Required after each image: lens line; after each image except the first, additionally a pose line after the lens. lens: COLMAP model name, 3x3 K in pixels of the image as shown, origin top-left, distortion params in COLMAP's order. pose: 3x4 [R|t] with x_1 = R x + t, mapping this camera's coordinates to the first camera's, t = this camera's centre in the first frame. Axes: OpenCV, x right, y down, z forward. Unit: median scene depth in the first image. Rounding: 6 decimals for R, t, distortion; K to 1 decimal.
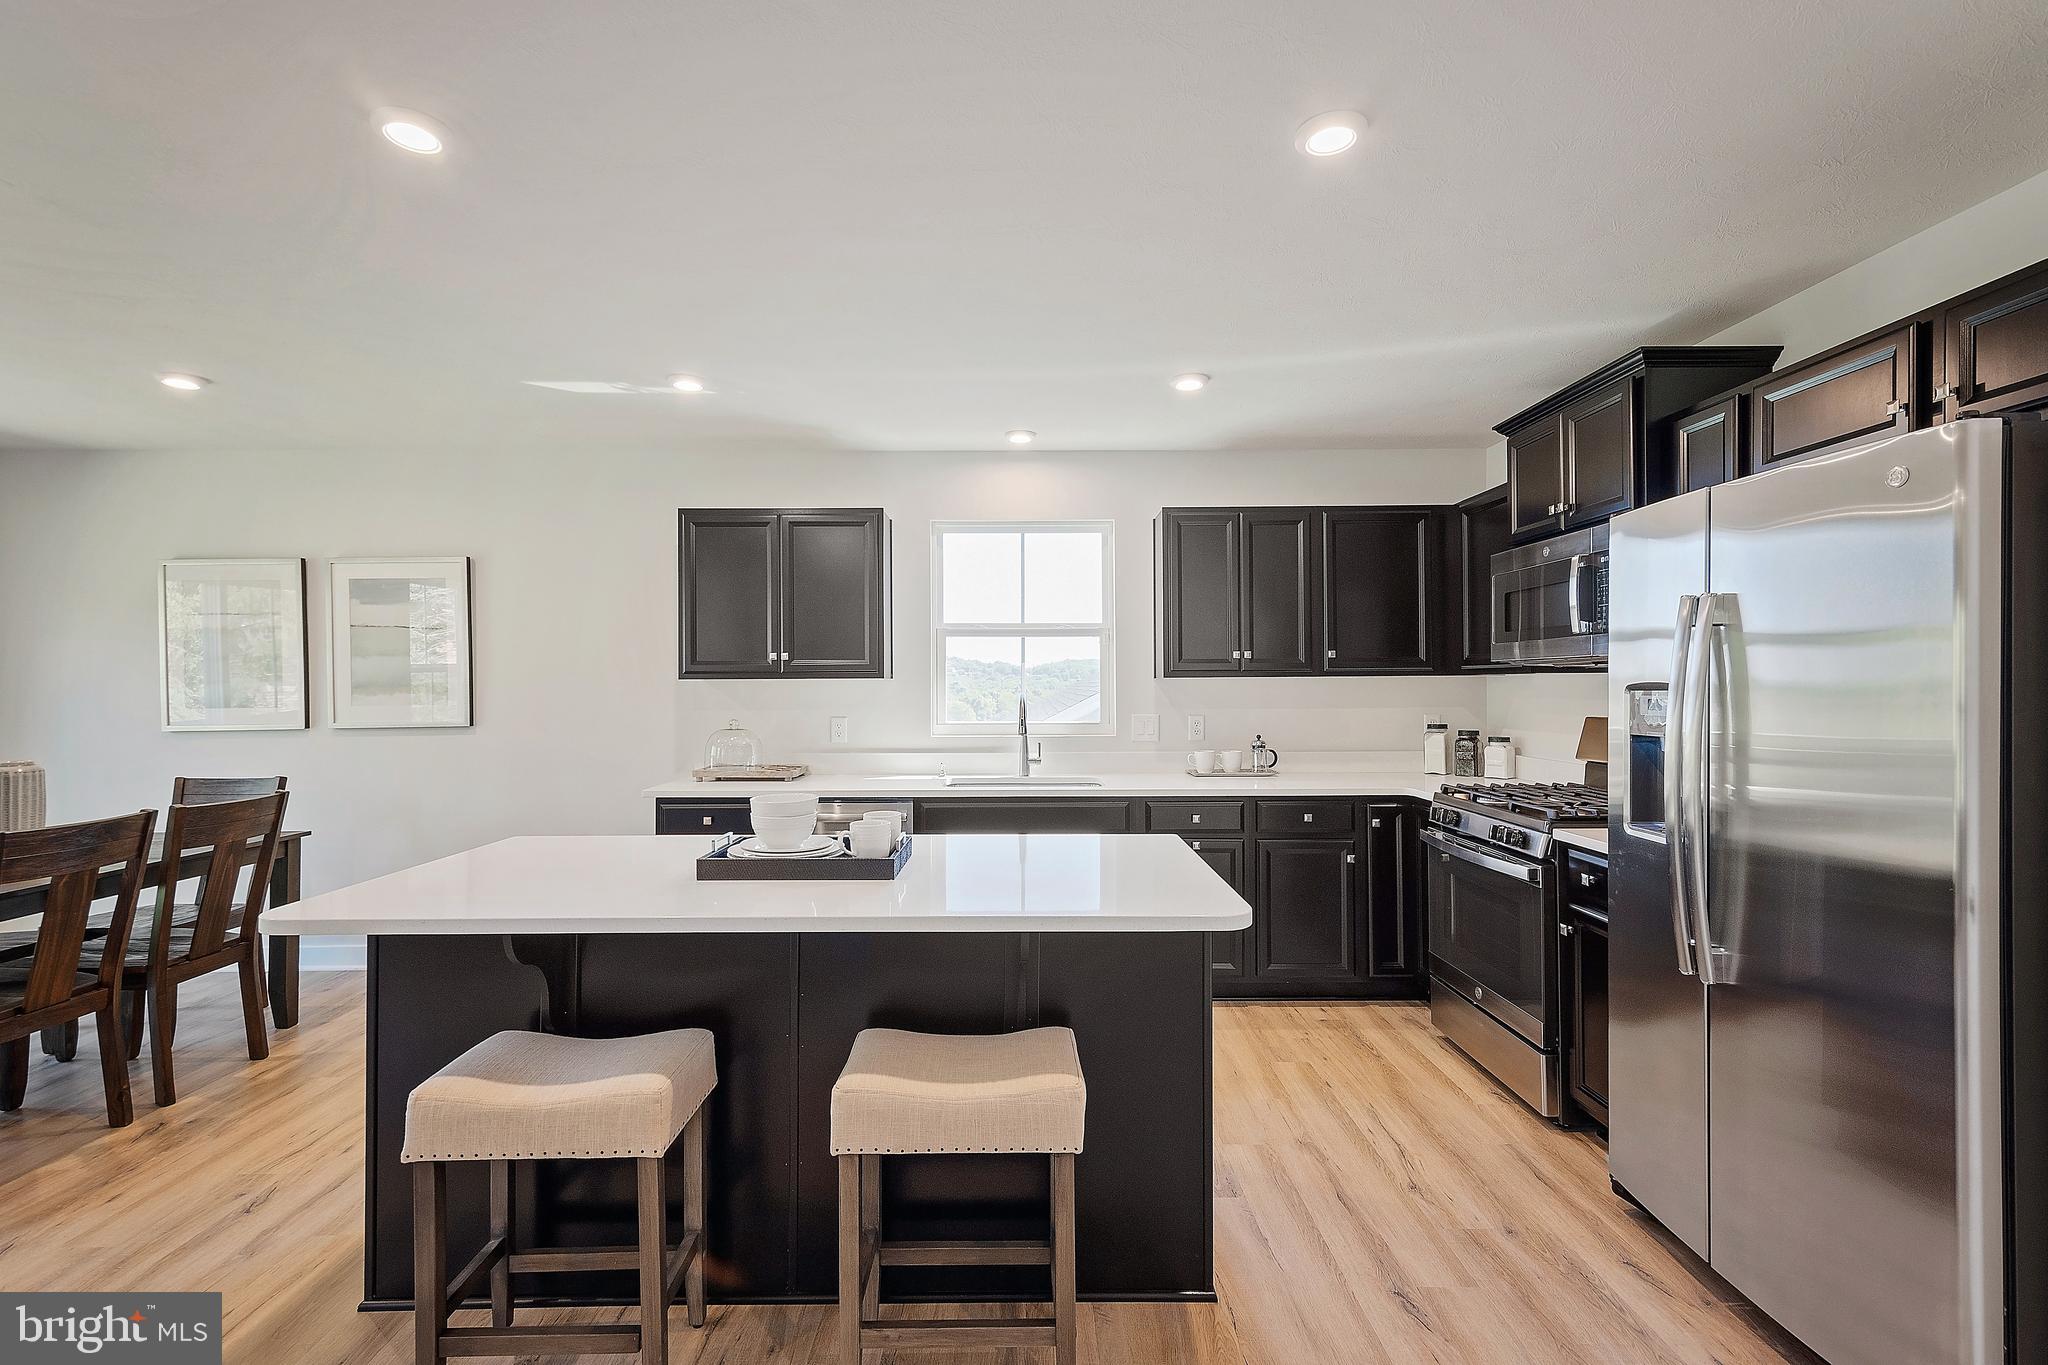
lens RADIAL K [[918.0, 0, 1027.9], [0, 918.0, 677.8], [0, 0, 1]] dist [0.017297, -0.005891]
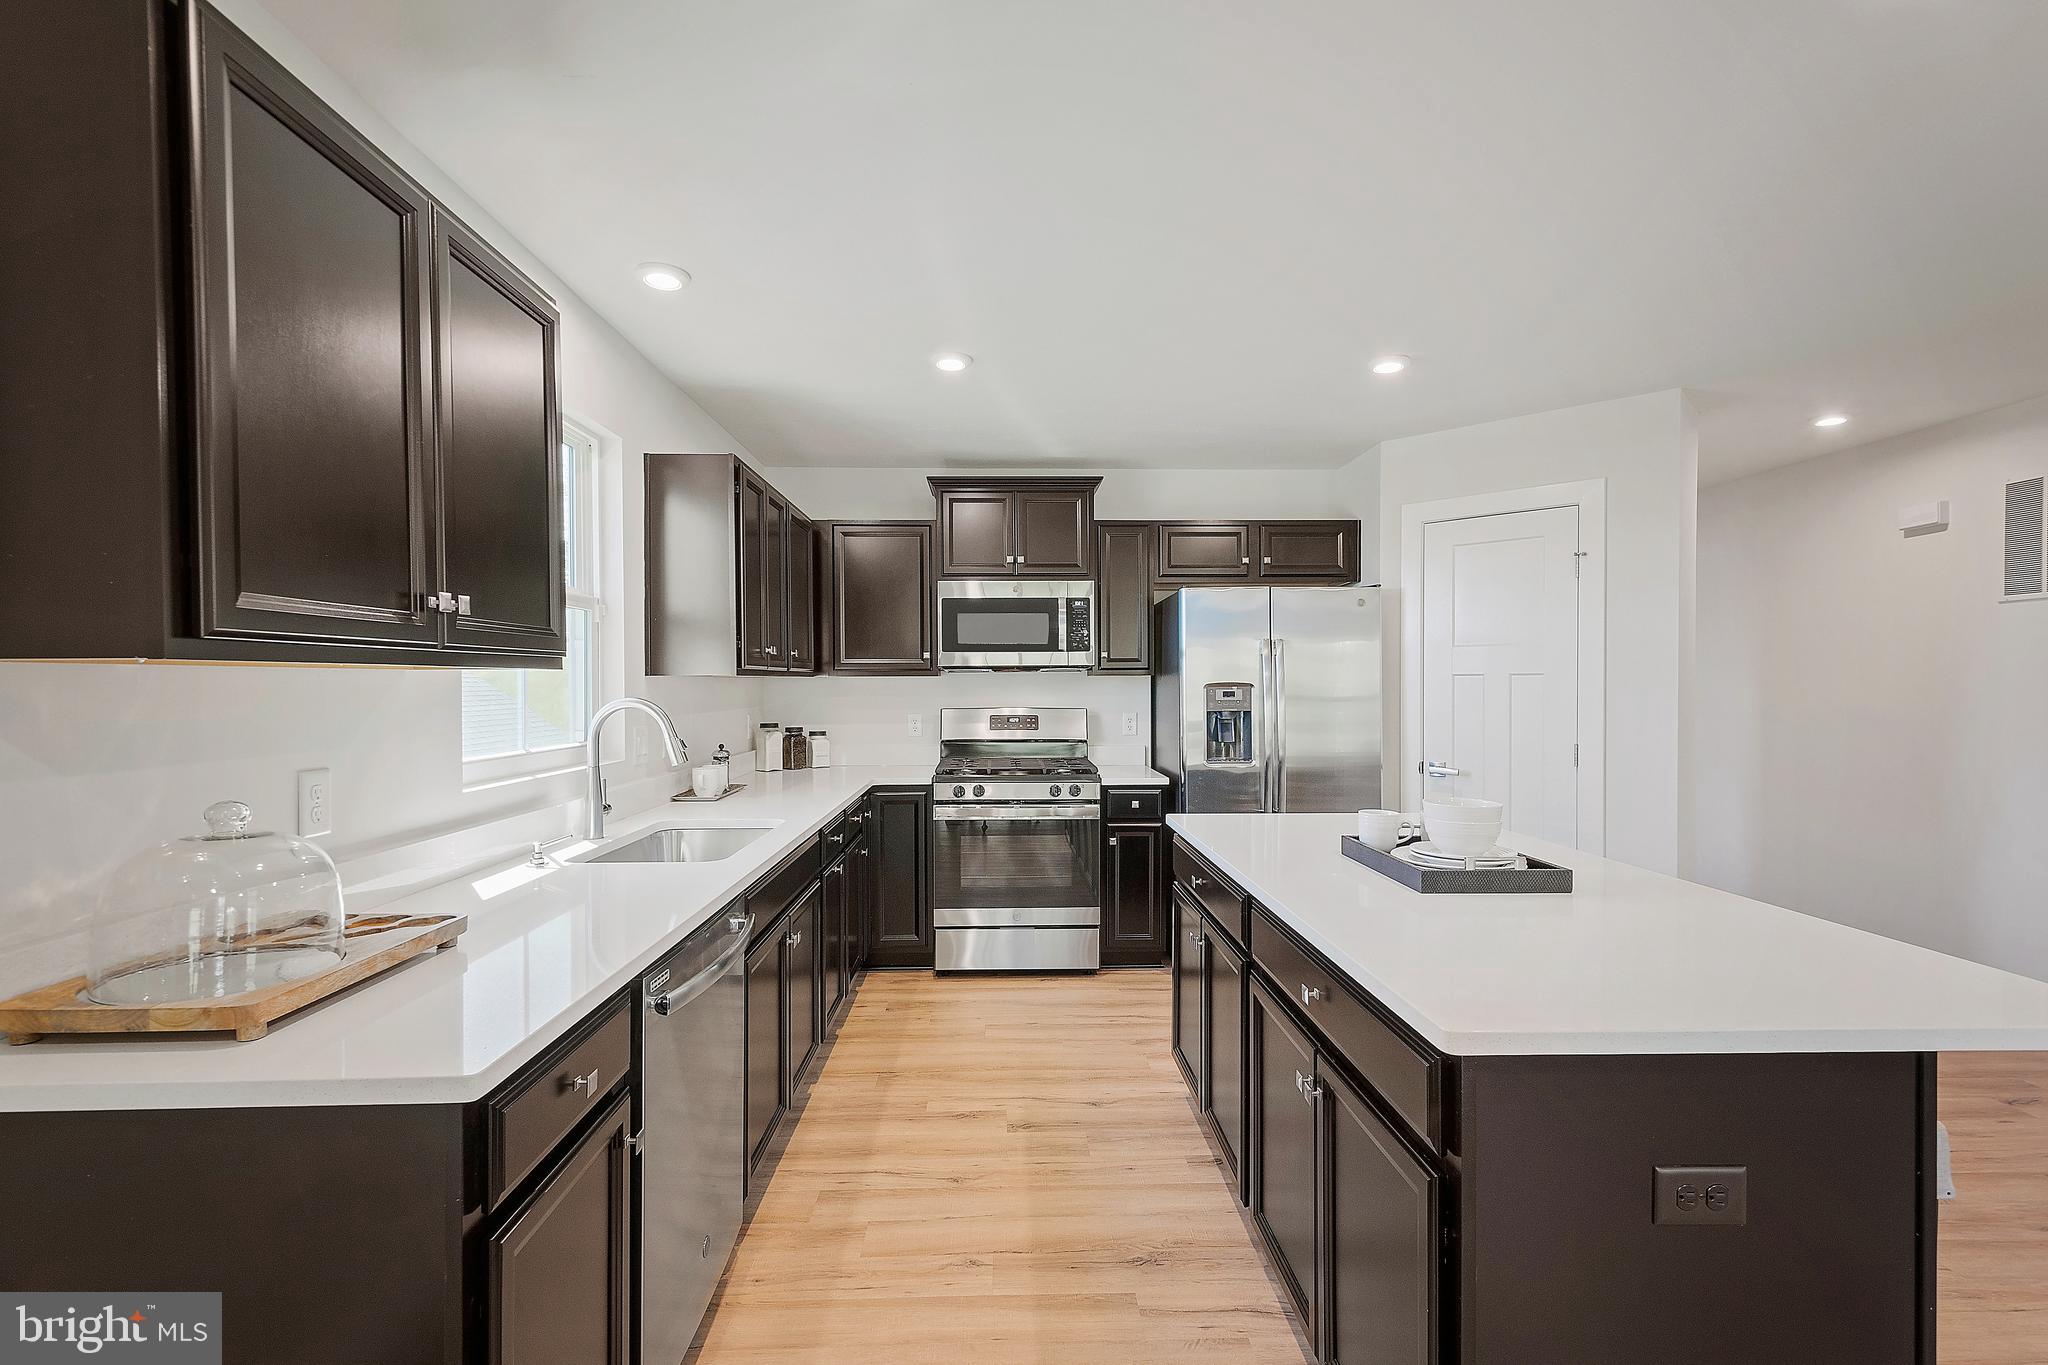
lens RADIAL K [[910.6, 0, 1029.5], [0, 910.6, 694.1], [0, 0, 1]] dist [0.017587, -0.004783]
pose [[-0.021164, -0.007805, 0.999746, -0.643627], [-0.004575, 0.999960, 0.007709, 0.008706], [-0.999766, -0.004411, -0.021199, 0.792910]]
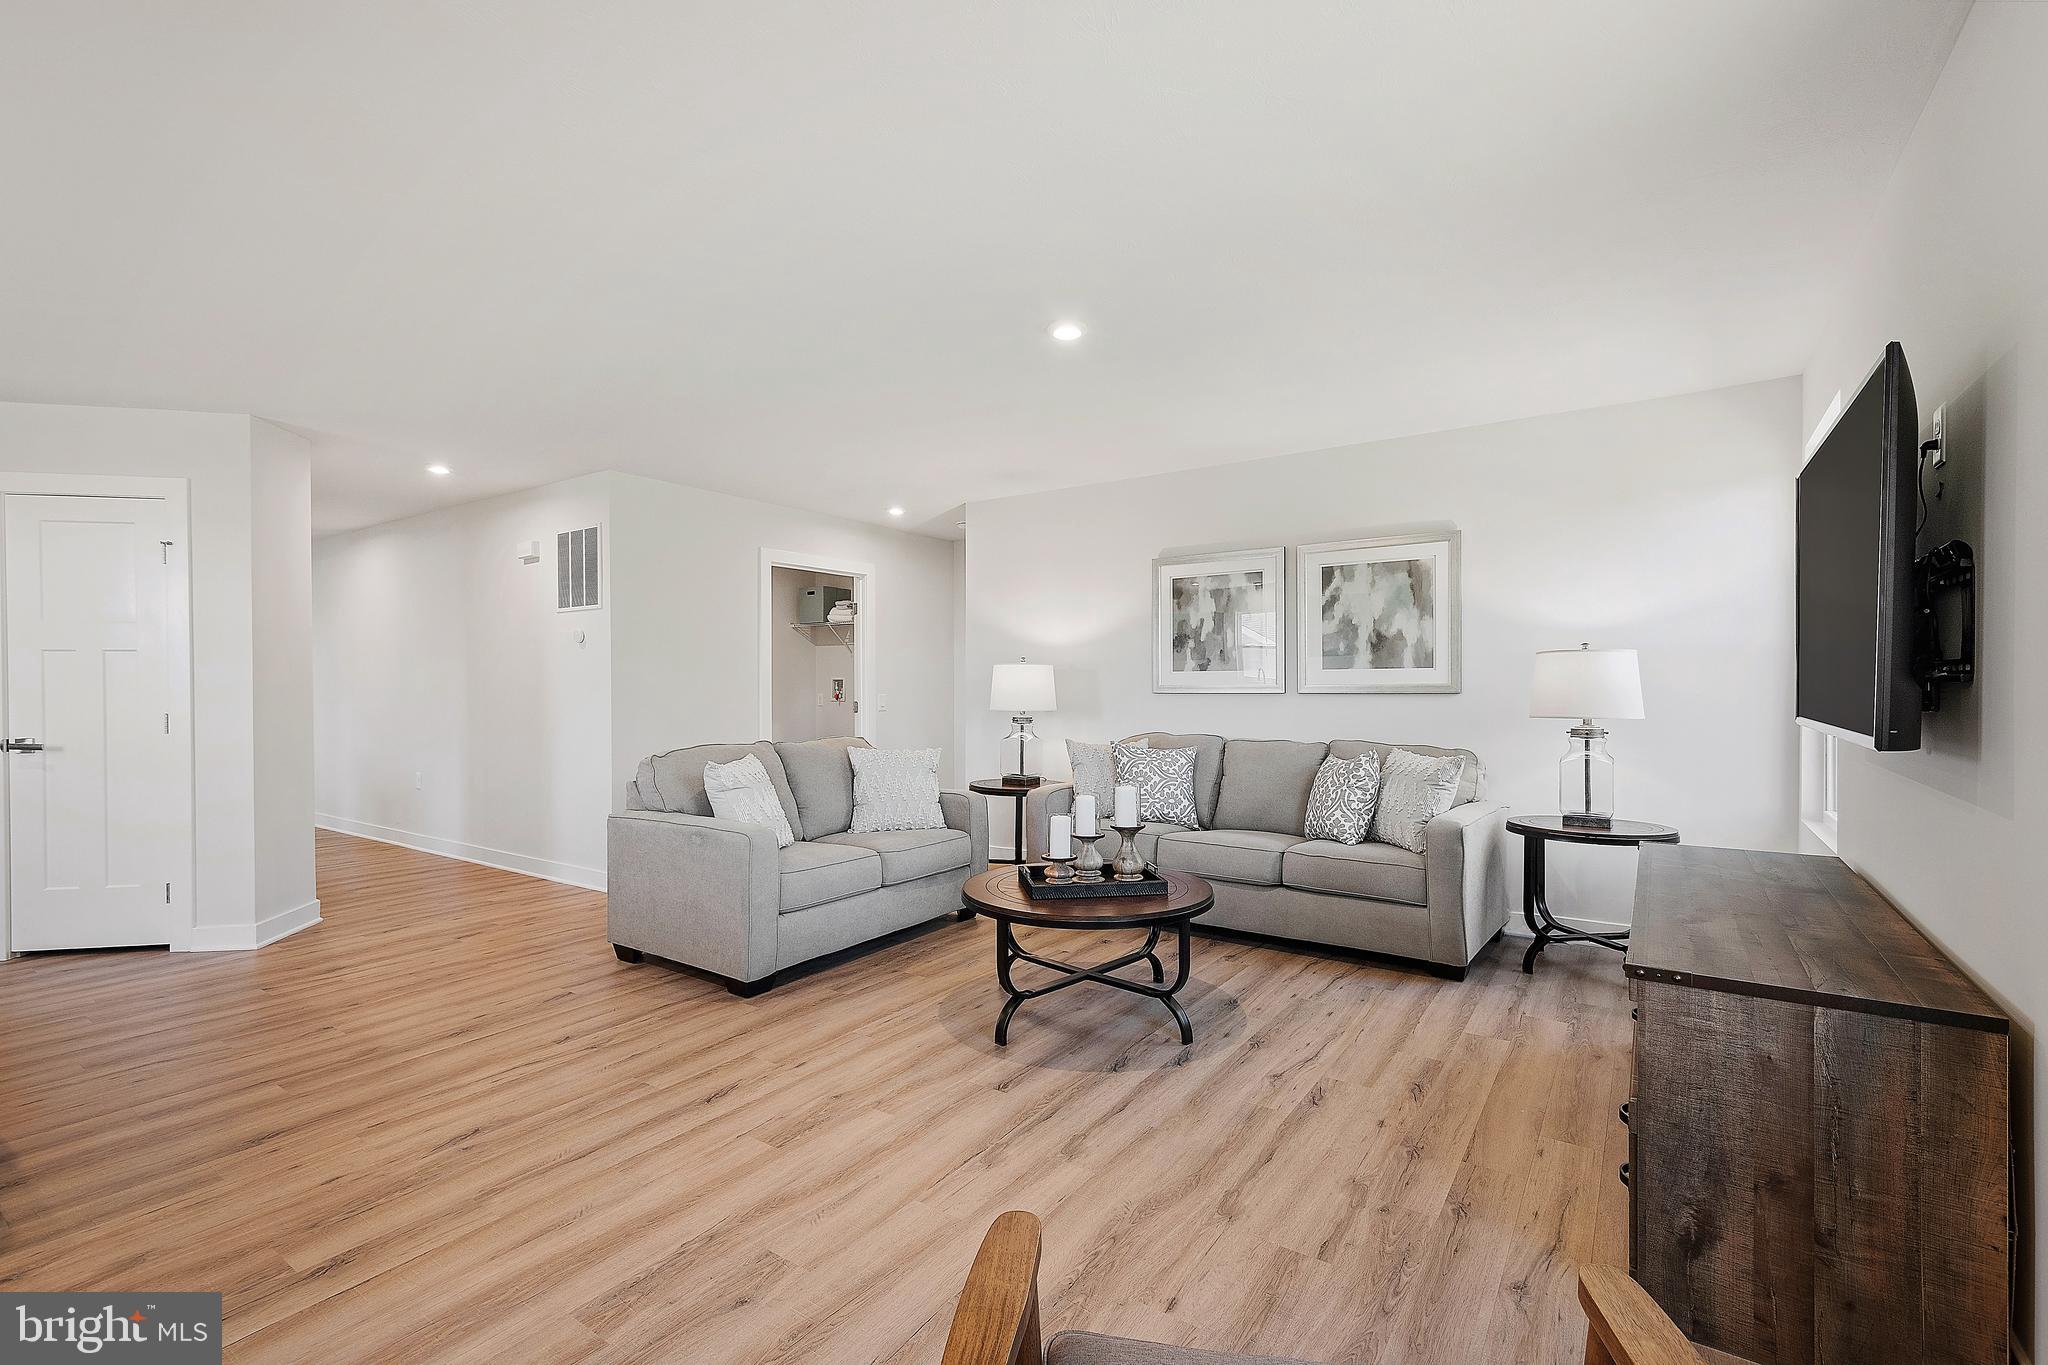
lens RADIAL K [[900.2, 0, 1034.0], [0, 900.2, 694.7], [0, 0, 1]] dist [0.012022, -0.000251]
pose [[-0.821003, 0.000599, 0.570923, -1.115581], [0.002288, 0.999995, 0.002241, 0.041919], [-0.570919, 0.003146, -0.821000, 0.496981]]
